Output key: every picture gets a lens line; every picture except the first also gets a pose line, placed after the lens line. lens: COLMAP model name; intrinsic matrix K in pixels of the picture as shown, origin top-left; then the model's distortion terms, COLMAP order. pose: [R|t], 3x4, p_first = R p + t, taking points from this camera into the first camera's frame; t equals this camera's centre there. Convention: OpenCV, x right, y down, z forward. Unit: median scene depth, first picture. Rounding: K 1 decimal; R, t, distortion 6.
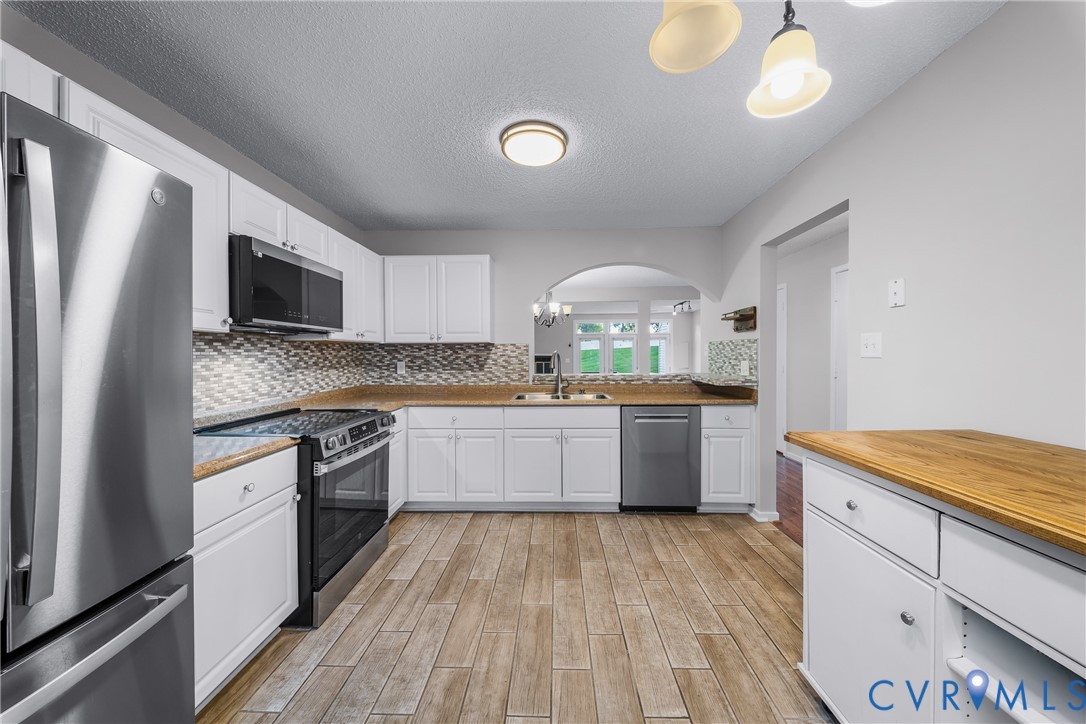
lens RADIAL K [[380.5, 0, 544.2], [0, 380.5, 355.0], [0, 0, 1]] dist [0.007941, -0.006011]
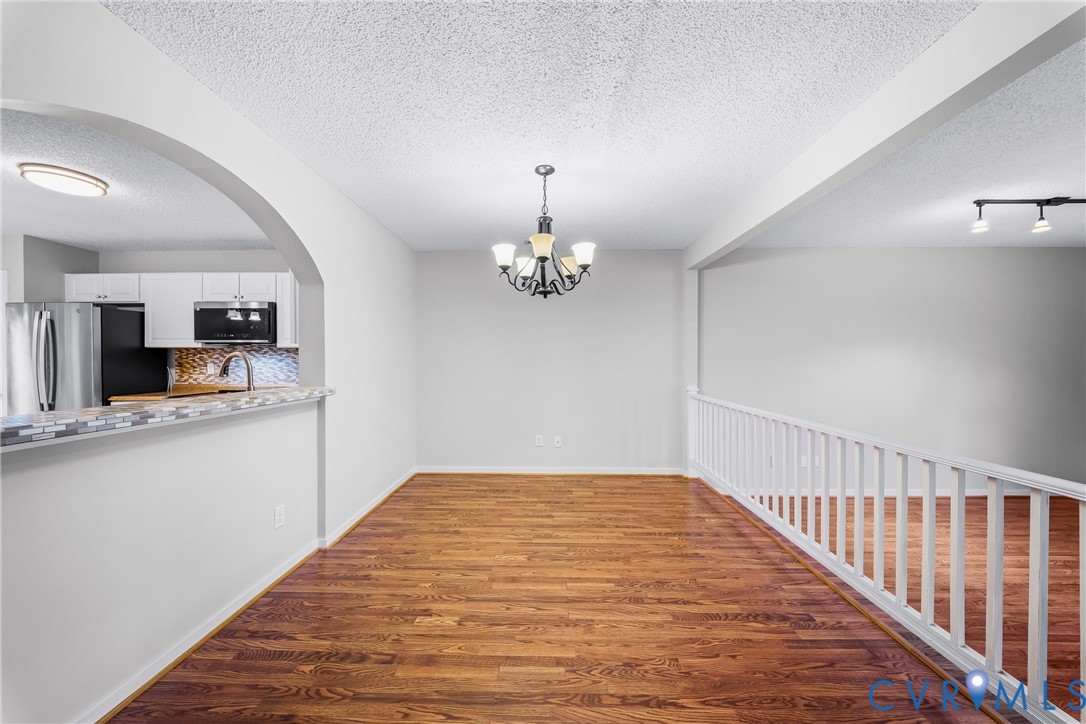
lens RADIAL K [[379.7, 0, 542.7], [0, 379.7, 360.1], [0, 0, 1]] dist [0.007828, -0.005974]
pose [[0.004643, 0.005740, -0.999973, 0.813591], [-0.001868, 0.999982, 0.005732, -0.000392], [0.999987, 0.001841, 0.004654, 1.739288]]
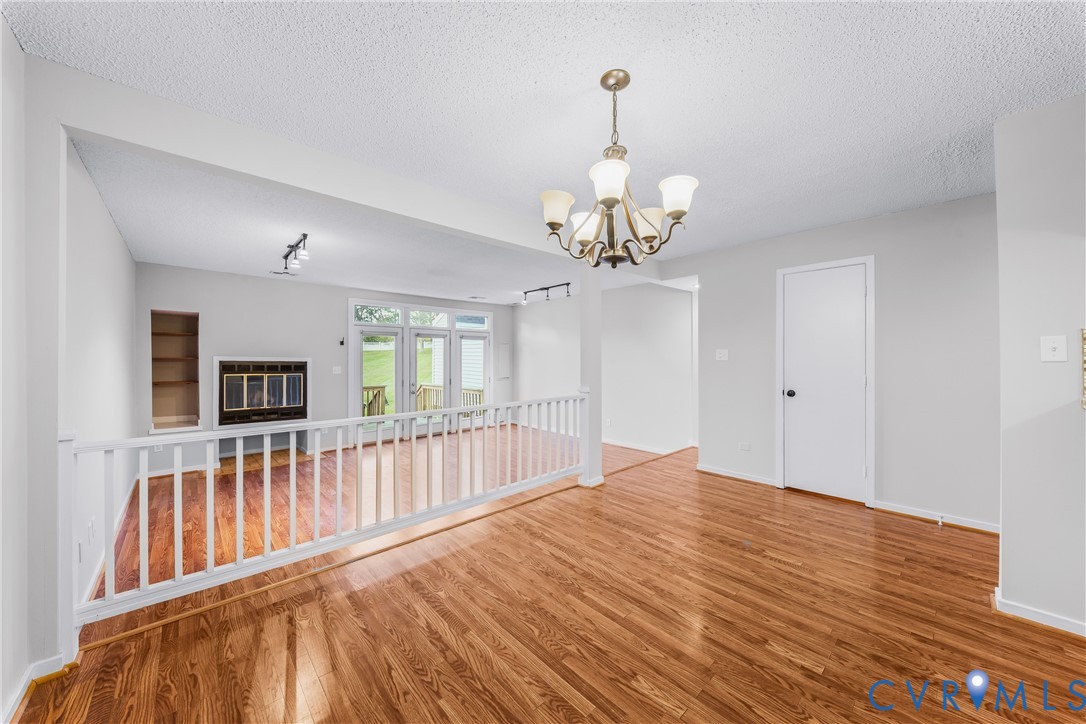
lens RADIAL K [[379.7, 0, 542.7], [0, 379.7, 360.1], [0, 0, 1]] dist [0.007828, -0.005974]
pose [[0.718292, 0.001496, 0.695740, -0.413835], [-0.001049, 0.999999, -0.001067, 0.002137], [-0.695741, 0.000037, 0.718292, 1.436732]]
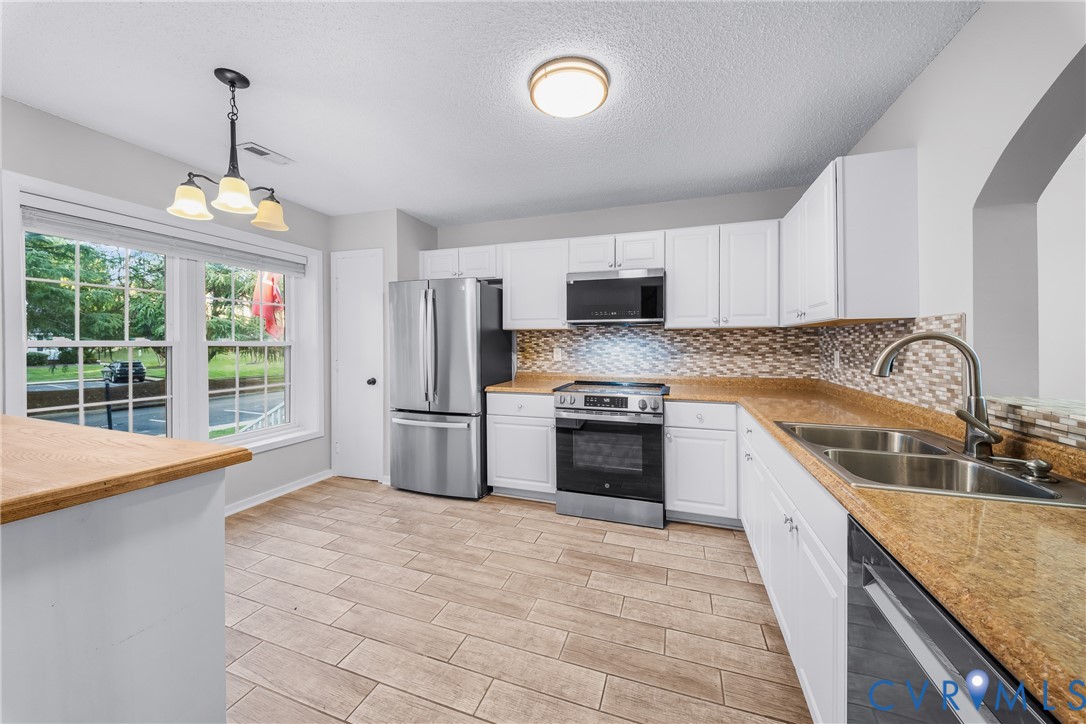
lens RADIAL K [[386.9, 0, 545.5], [0, 386.9, 341.8], [0, 0, 1]] dist [0.009073, -0.000017]
pose [[-0.295358, 0.003914, -0.955379, 0.565533], [-0.000311, 0.999991, 0.004193, -0.002694], [0.955387, 0.001536, -0.295354, 0.846111]]
